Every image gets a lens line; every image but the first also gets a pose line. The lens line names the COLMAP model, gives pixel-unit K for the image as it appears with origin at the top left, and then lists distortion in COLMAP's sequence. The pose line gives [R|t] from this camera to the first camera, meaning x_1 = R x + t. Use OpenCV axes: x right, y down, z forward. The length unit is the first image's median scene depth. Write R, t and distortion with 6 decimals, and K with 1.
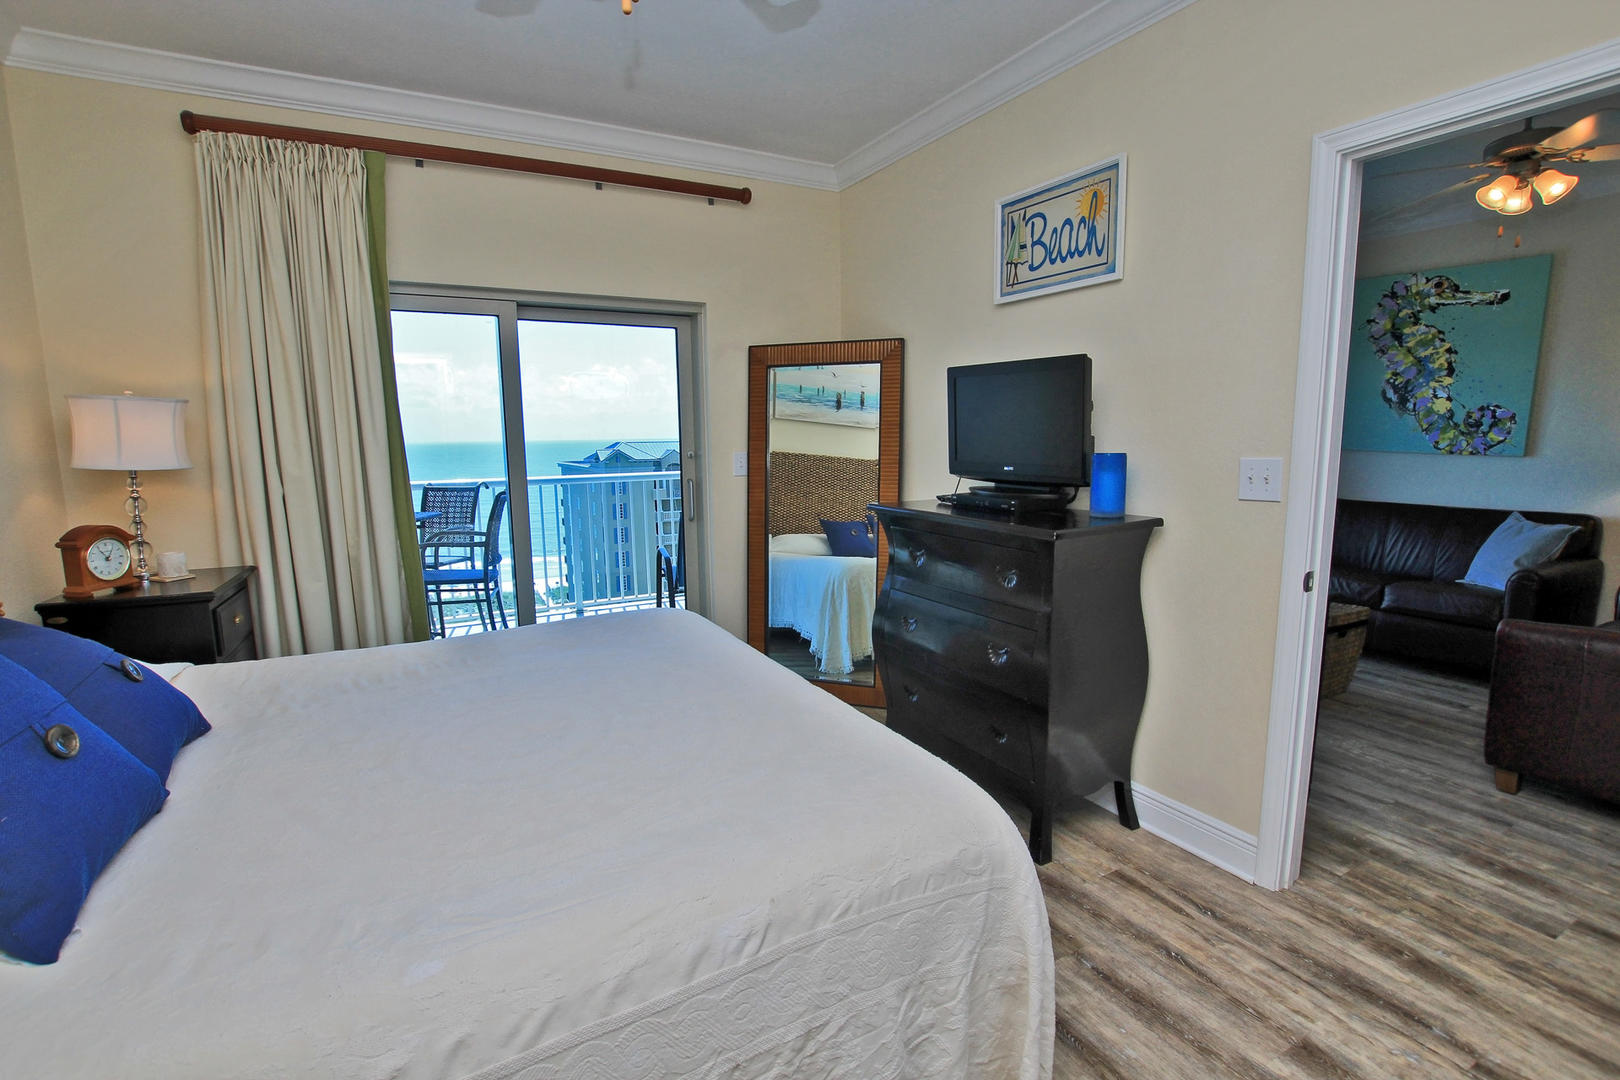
lens RADIAL K [[752.4, 0, 811.8], [0, 752.4, 547.6], [0, 0, 1]] dist [-0.035807, 0.006849]
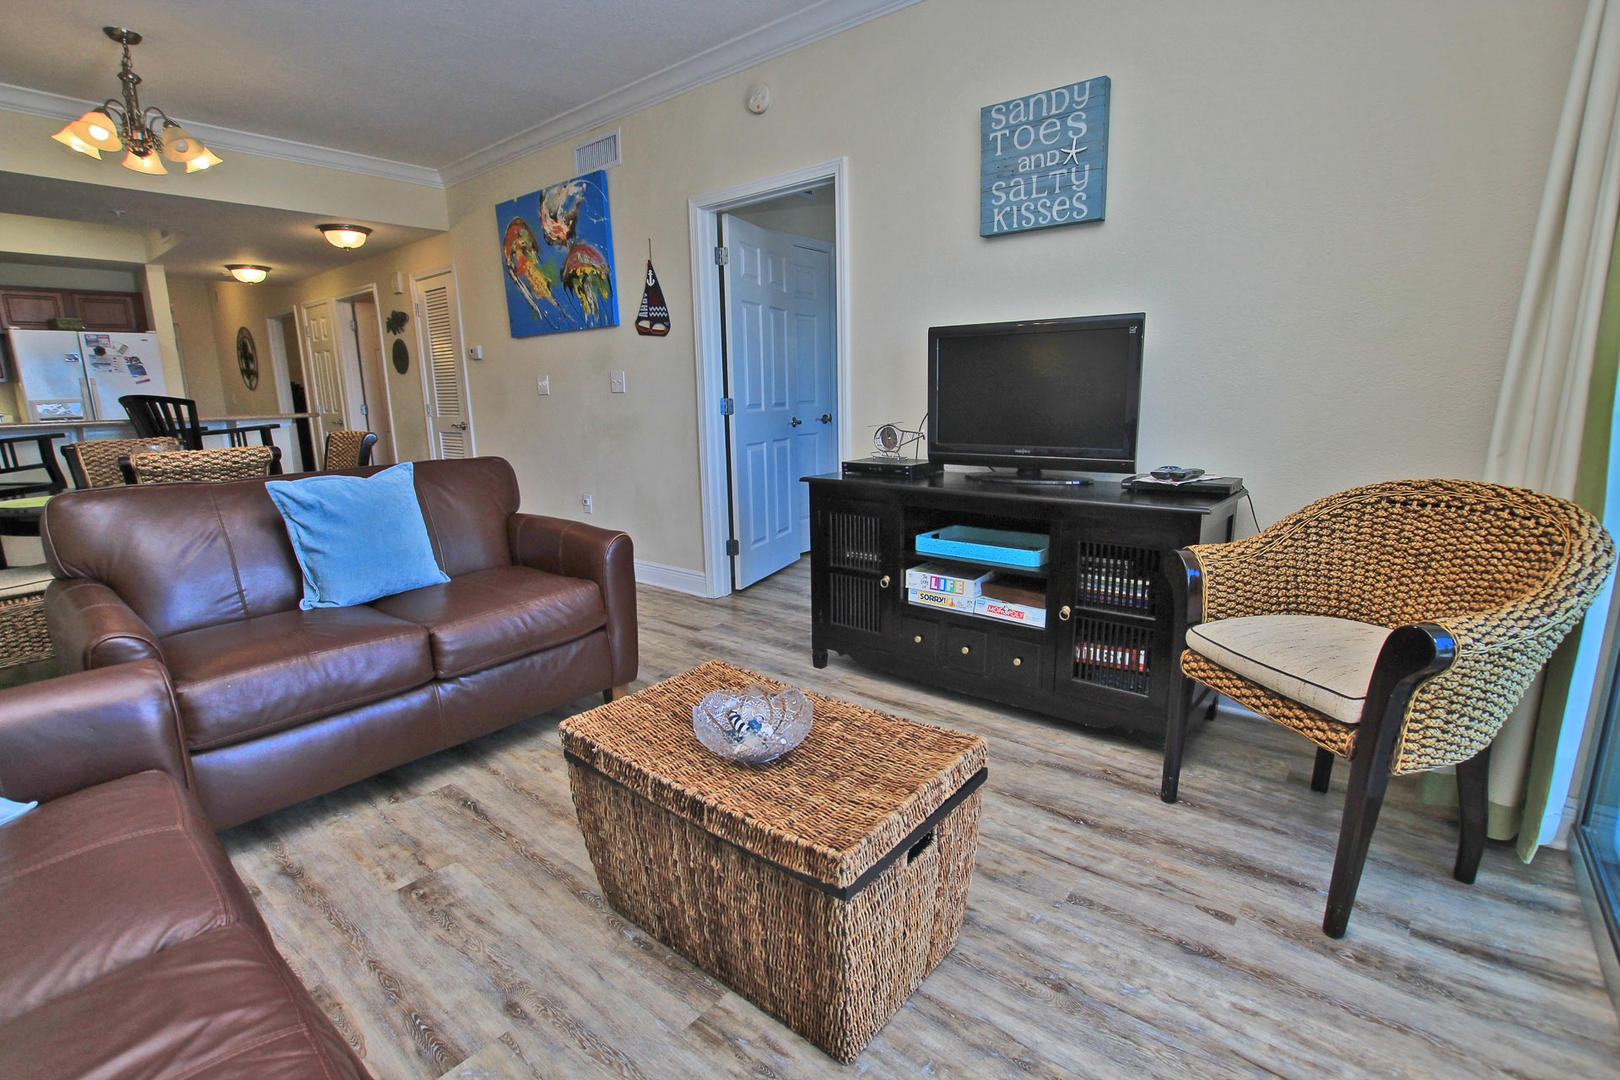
lens RADIAL K [[752.4, 0, 811.8], [0, 752.4, 547.6], [0, 0, 1]] dist [-0.035807, 0.006849]
pose [[-0.927281, 0.105856, -0.359088, 0.631036], [-0.025531, 0.939076, 0.342760, -0.129825], [0.373494, 0.327003, -0.868085, 1.143806]]
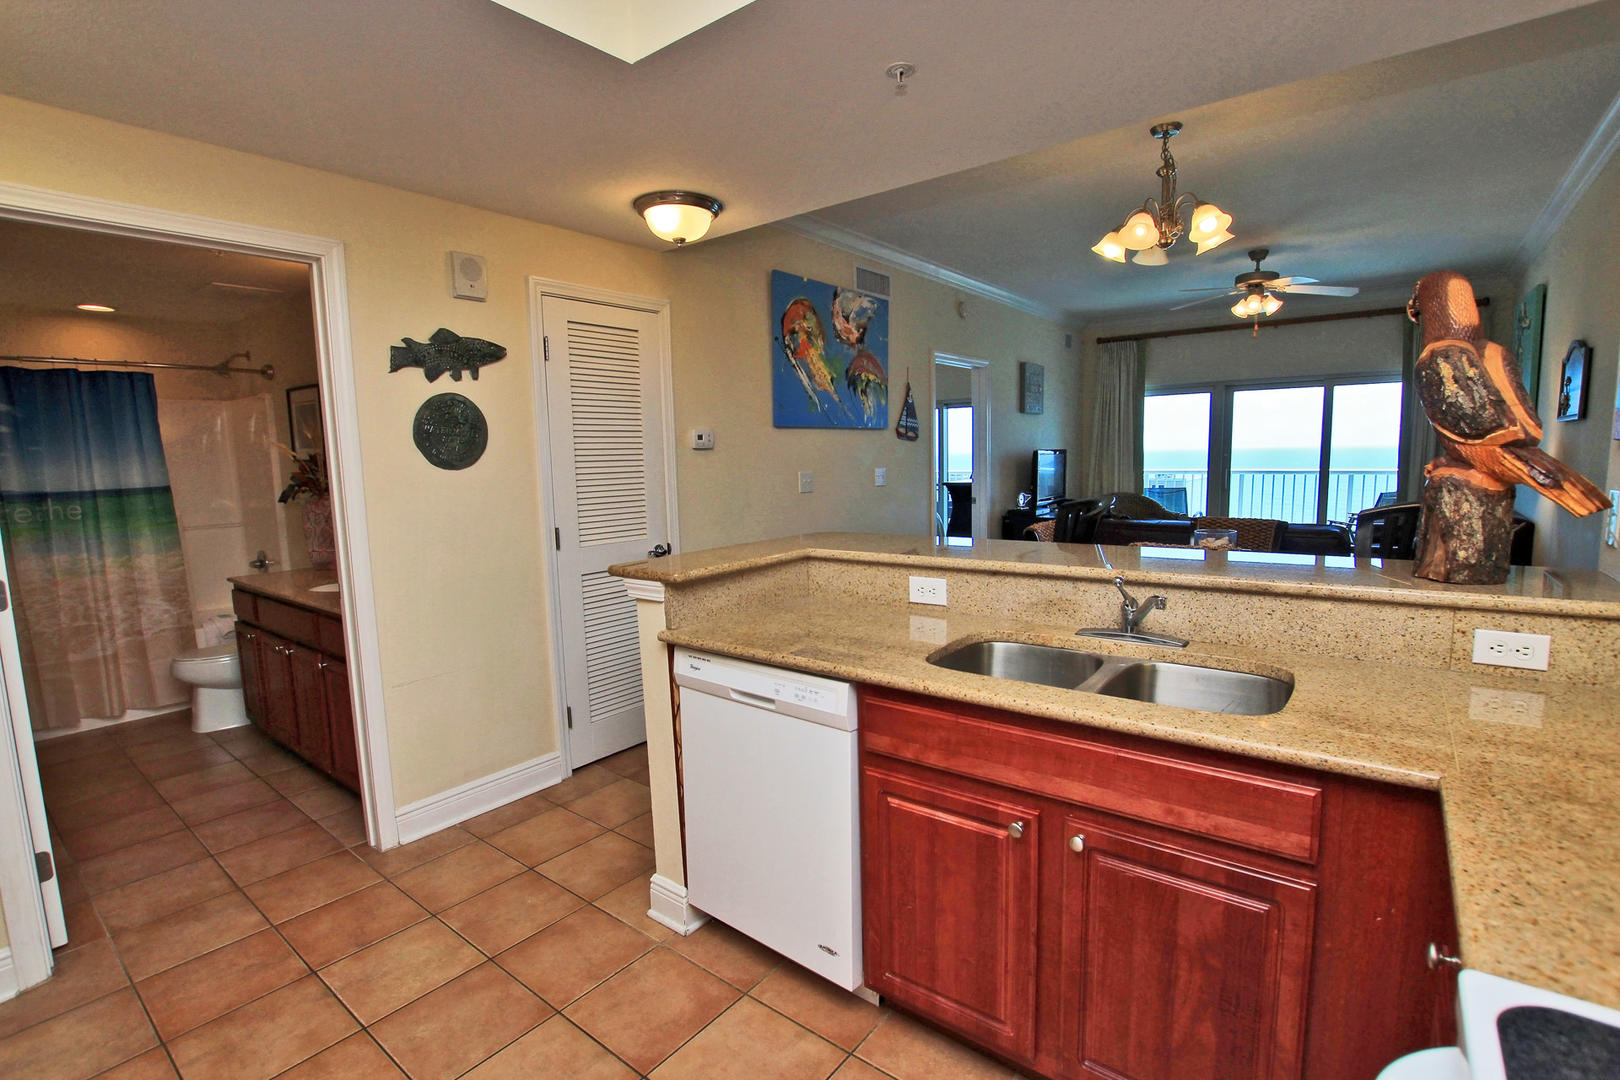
lens RADIAL K [[752.4, 0, 811.8], [0, 752.4, 547.6], [0, 0, 1]] dist [-0.035807, 0.006849]
pose [[0.387892, 0.113692, -0.914666, 1.480361], [-0.116428, 0.990458, 0.073738, 0.041308], [0.914322, 0.077890, 0.397428, -0.385451]]
